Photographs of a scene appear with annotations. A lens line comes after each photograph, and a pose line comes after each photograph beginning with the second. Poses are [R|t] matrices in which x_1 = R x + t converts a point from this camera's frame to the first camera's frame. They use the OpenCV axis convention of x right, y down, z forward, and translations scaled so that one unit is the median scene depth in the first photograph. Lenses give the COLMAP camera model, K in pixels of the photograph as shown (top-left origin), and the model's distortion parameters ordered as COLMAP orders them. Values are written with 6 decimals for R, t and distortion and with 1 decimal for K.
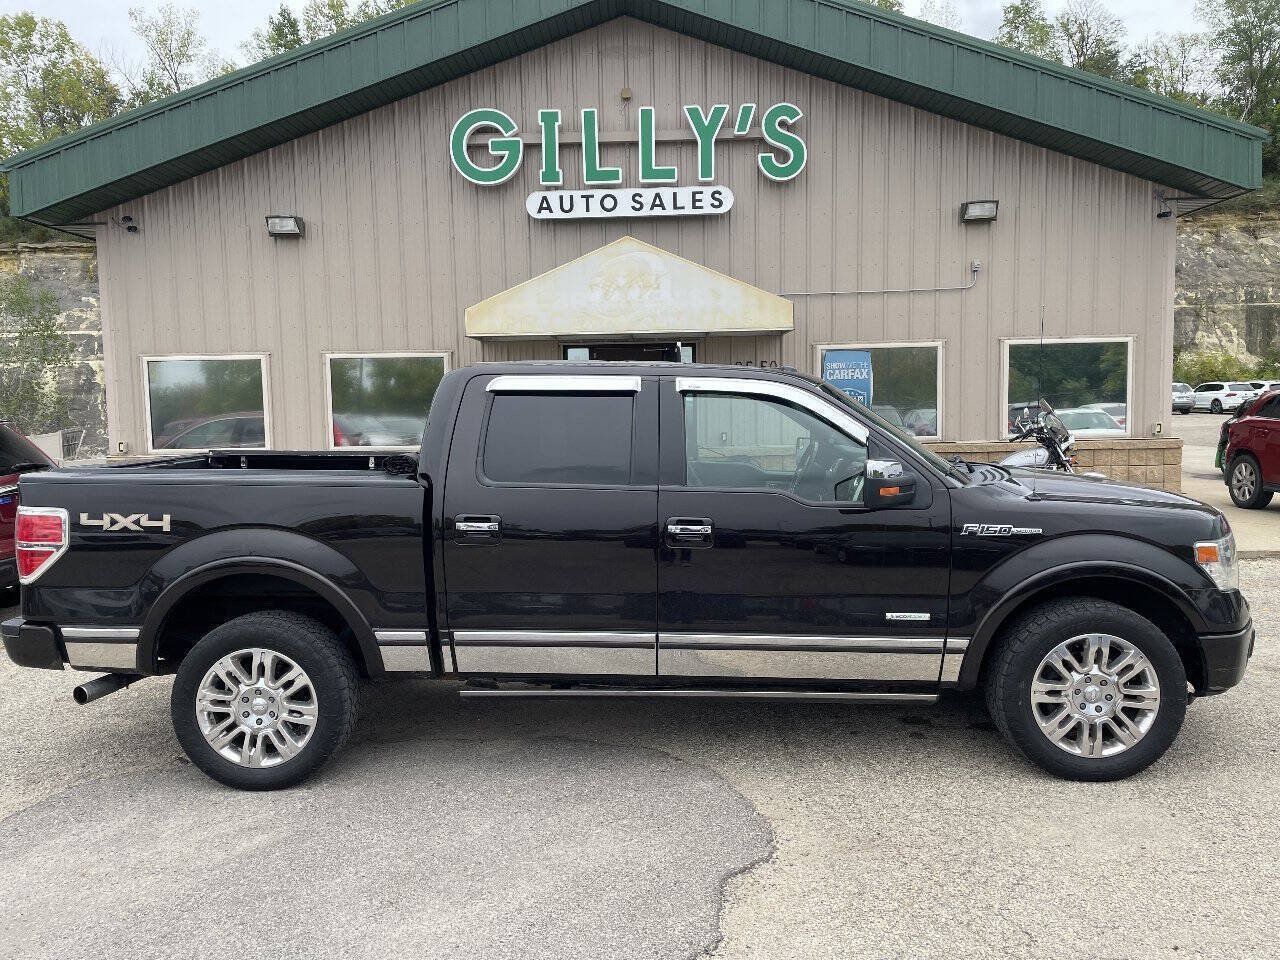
lens RADIAL K [[961.2, 0, 631.4], [0, 961.2, 488.0], [0, 0, 1]] dist [0.090944, -0.113367]
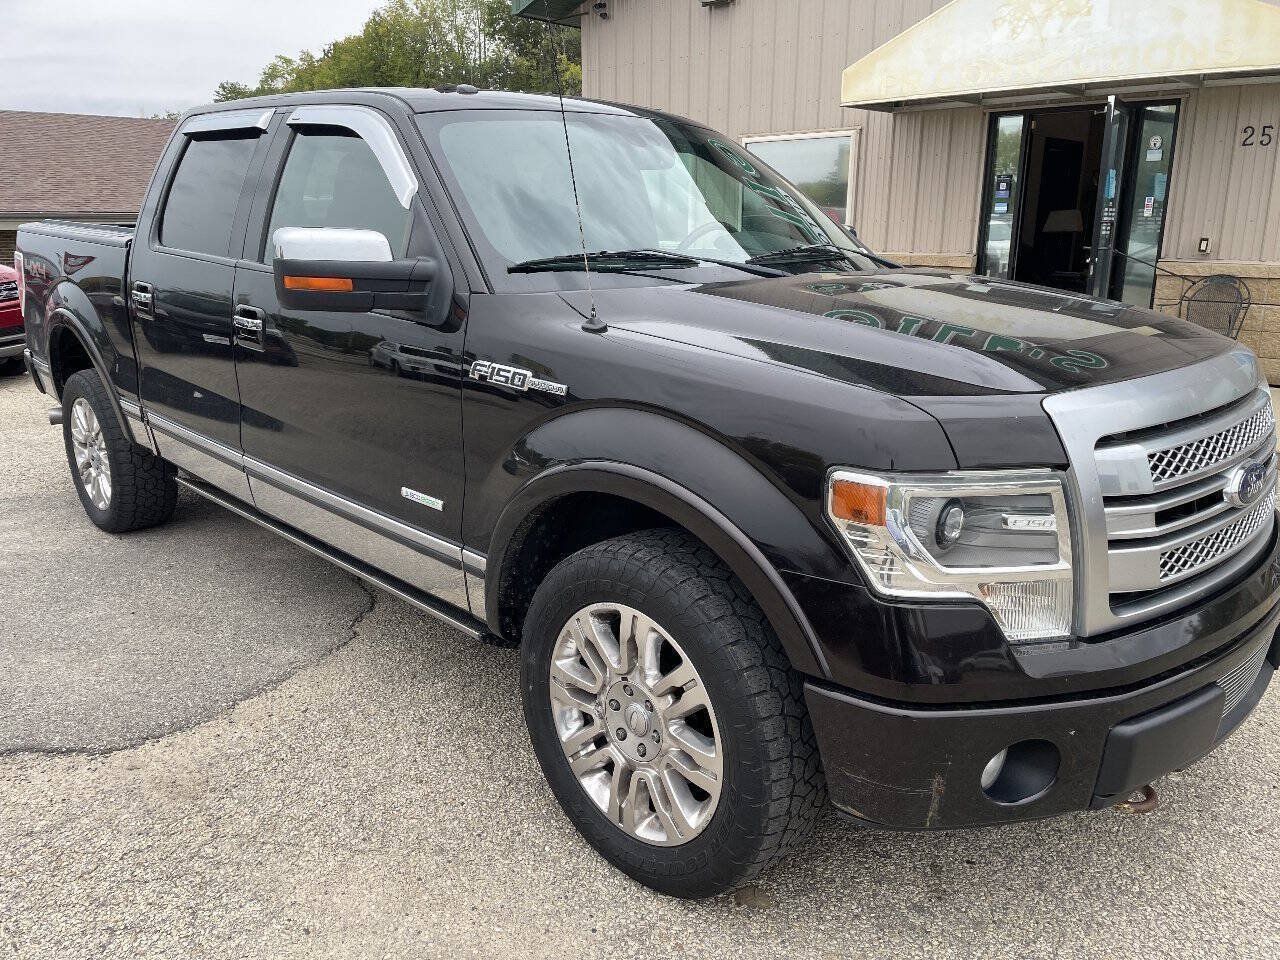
lens RADIAL K [[959.5, 0, 641.6], [0, 959.5, 472.4], [0, 0, 1]] dist [0.090306, -0.111109]
pose [[0.732994, 0.194084, -0.651959, 0.294775], [-0.077948, 0.976084, 0.202937, -0.007201], [0.675754, -0.097932, 0.730593, 0.242930]]
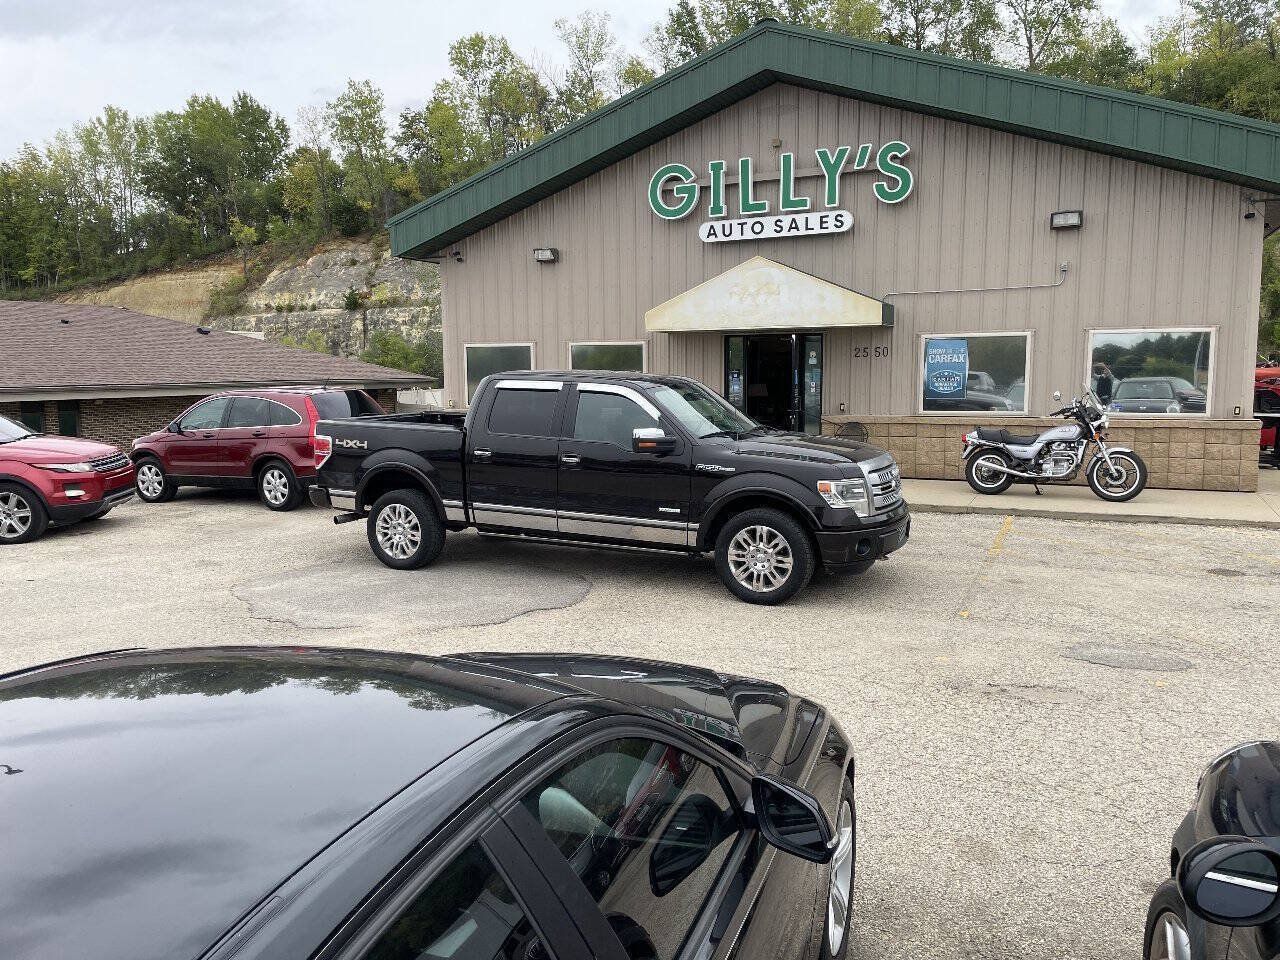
lens RADIAL K [[955.5, 0, 612.7], [0, 955.5, 484.3], [0, 0, 1]] dist [0.112461, -0.169335]
pose [[0.910914, 0.061343, -0.408012, 0.360472], [-0.043613, 0.997661, 0.052627, -0.005593], [0.410286, -0.030144, 0.911459, -0.297214]]
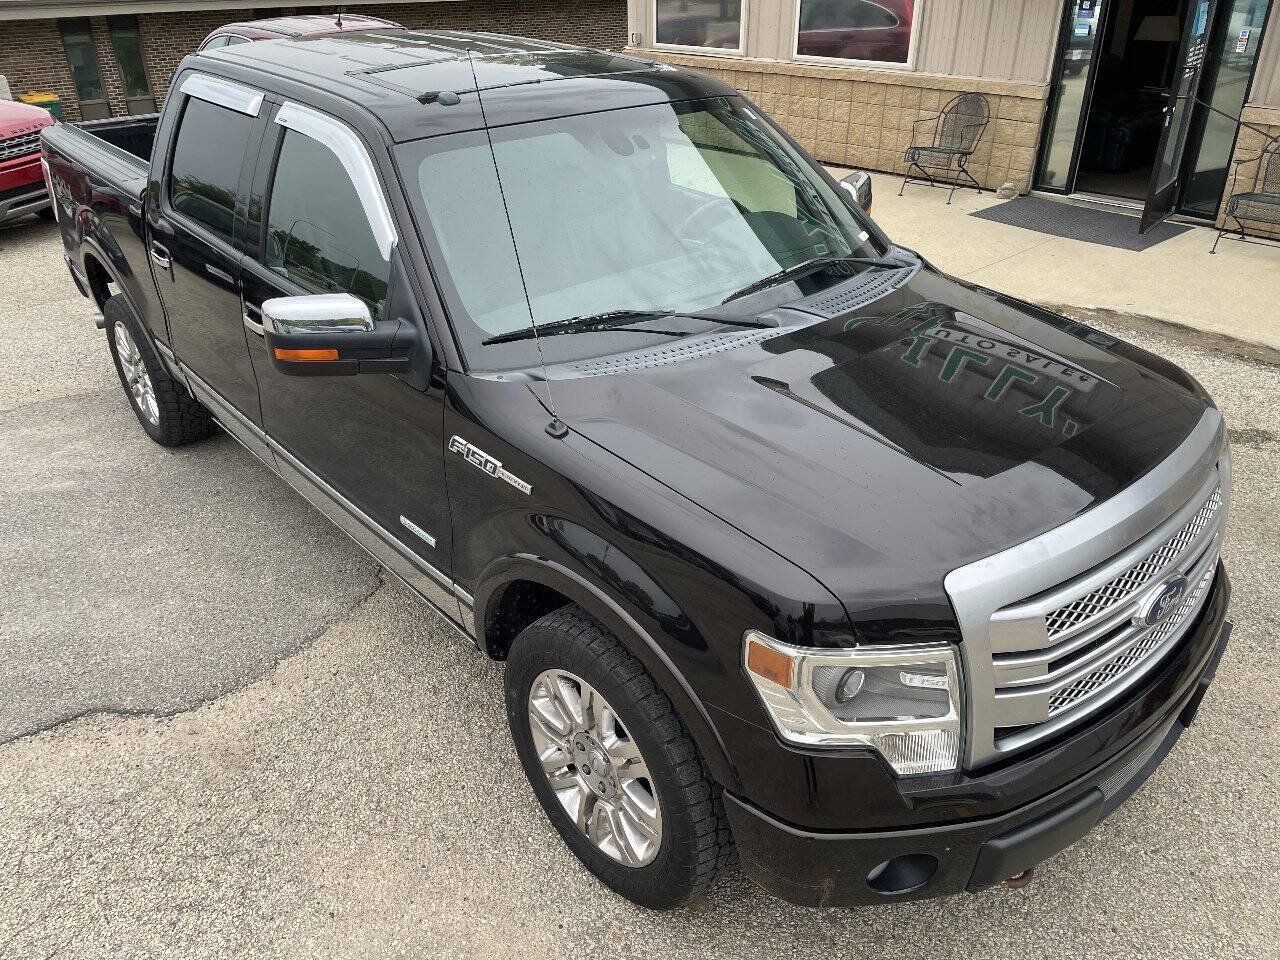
lens RADIAL K [[961.2, 0, 631.4], [0, 961.2, 488.0], [0, 0, 1]] dist [0.090944, -0.113367]
pose [[0.682357, 0.364736, -0.633528, 0.302150], [-0.065039, 0.893490, 0.444349, -0.076750], [0.728120, -0.262001, 0.633401, 0.258386]]
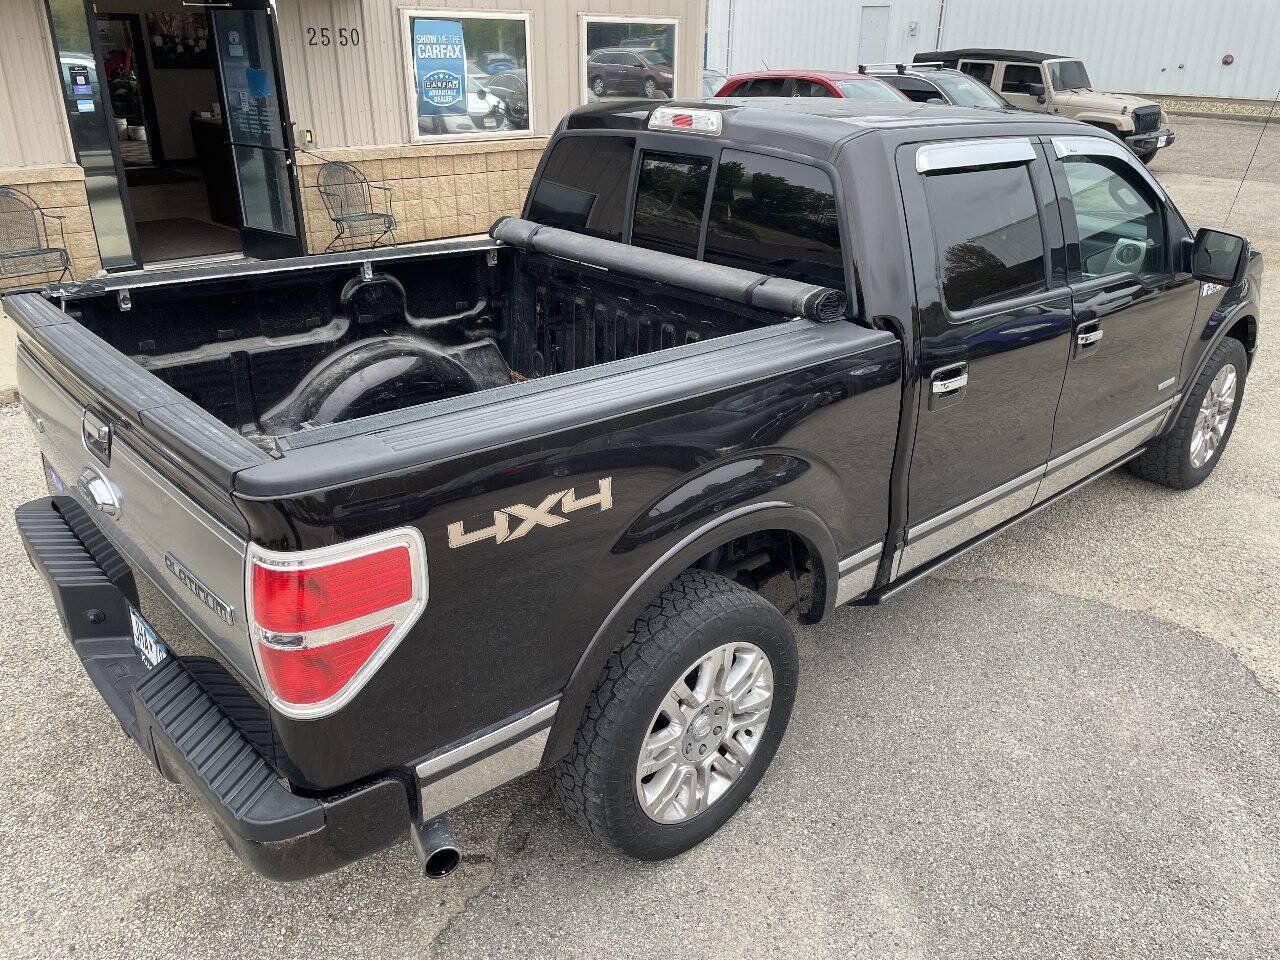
lens RADIAL K [[962.4, 0, 630.2], [0, 962.4, 478.6], [0, 0, 1]] dist [0.090663, -0.111261]
pose [[0.716742, -0.261633, 0.646397, -0.301309], [0.037777, 0.940155, 0.338645, -0.053292], [-0.696315, -0.218302, 0.683733, 0.251447]]
